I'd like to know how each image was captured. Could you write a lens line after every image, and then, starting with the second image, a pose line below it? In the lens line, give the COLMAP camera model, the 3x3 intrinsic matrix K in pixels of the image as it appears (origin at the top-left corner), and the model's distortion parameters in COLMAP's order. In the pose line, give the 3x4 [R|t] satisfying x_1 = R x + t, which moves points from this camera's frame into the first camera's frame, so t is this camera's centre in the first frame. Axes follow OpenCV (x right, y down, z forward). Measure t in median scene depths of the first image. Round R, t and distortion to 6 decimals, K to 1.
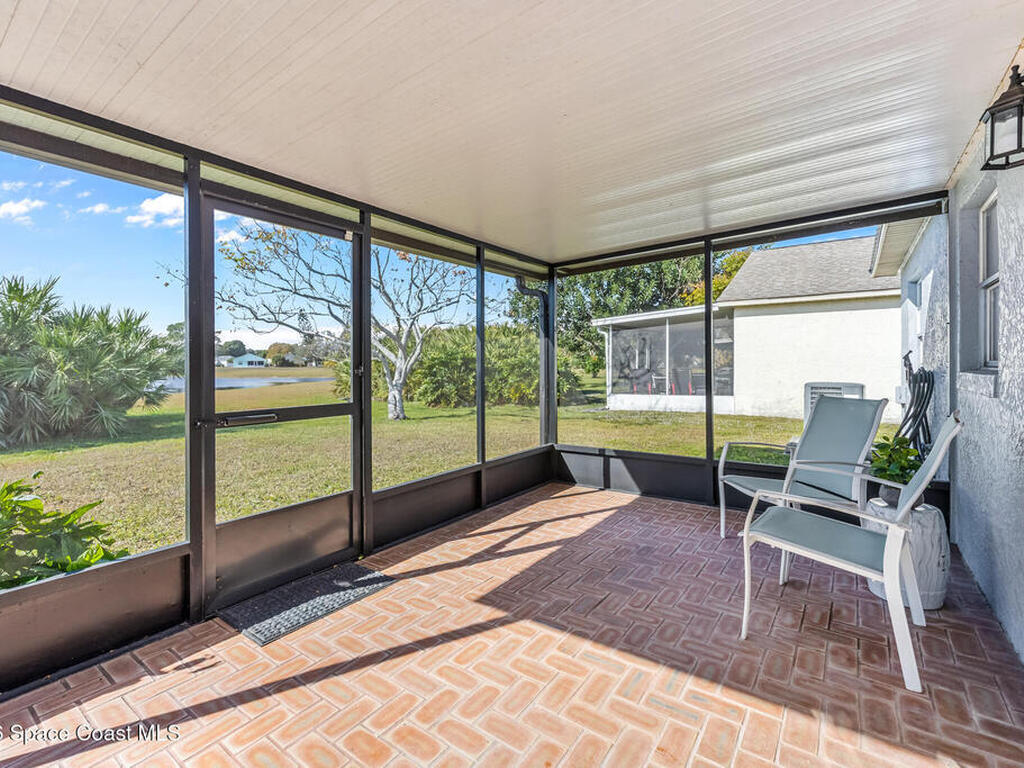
lens RADIAL K [[445.5, 0, 510.1], [0, 445.5, 373.9], [0, 0, 1]] dist [-0.000588, 0.000307]
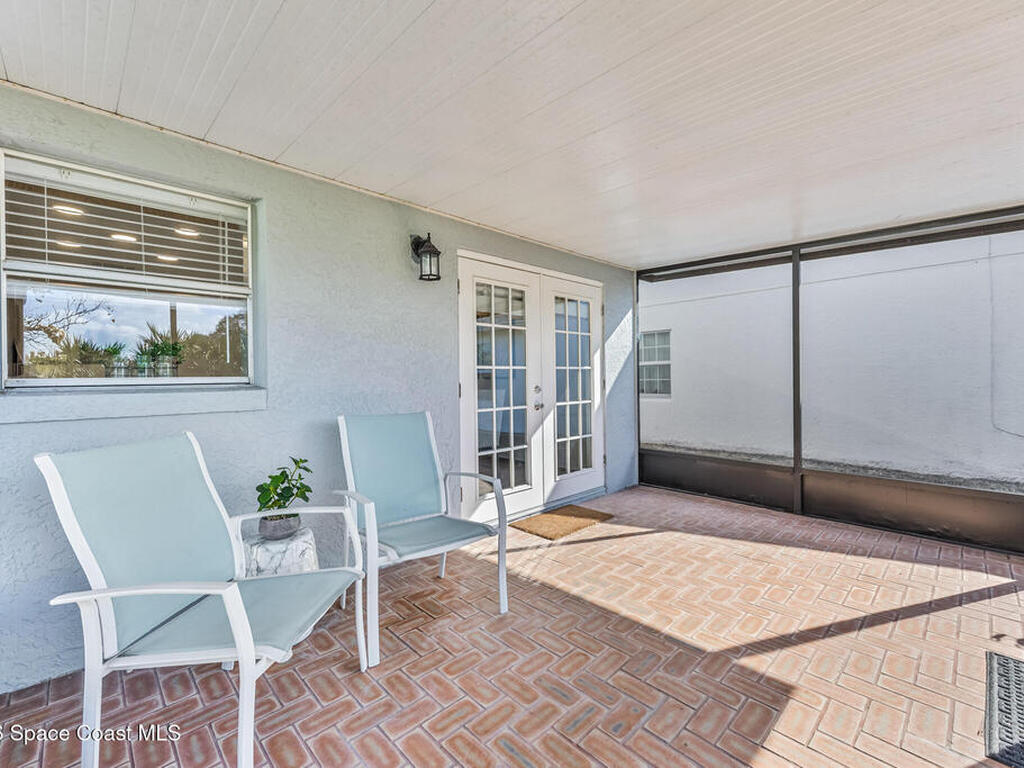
lens RADIAL K [[445.5, 0, 510.1], [0, 445.5, 373.9], [0, 0, 1]] dist [-0.000588, 0.000307]
pose [[-0.984188, 0.021317, 0.175840, 0.287195], [0.023988, 0.999627, 0.013081, -0.040689], [-0.175495, 0.017092, -0.984332, 2.085291]]
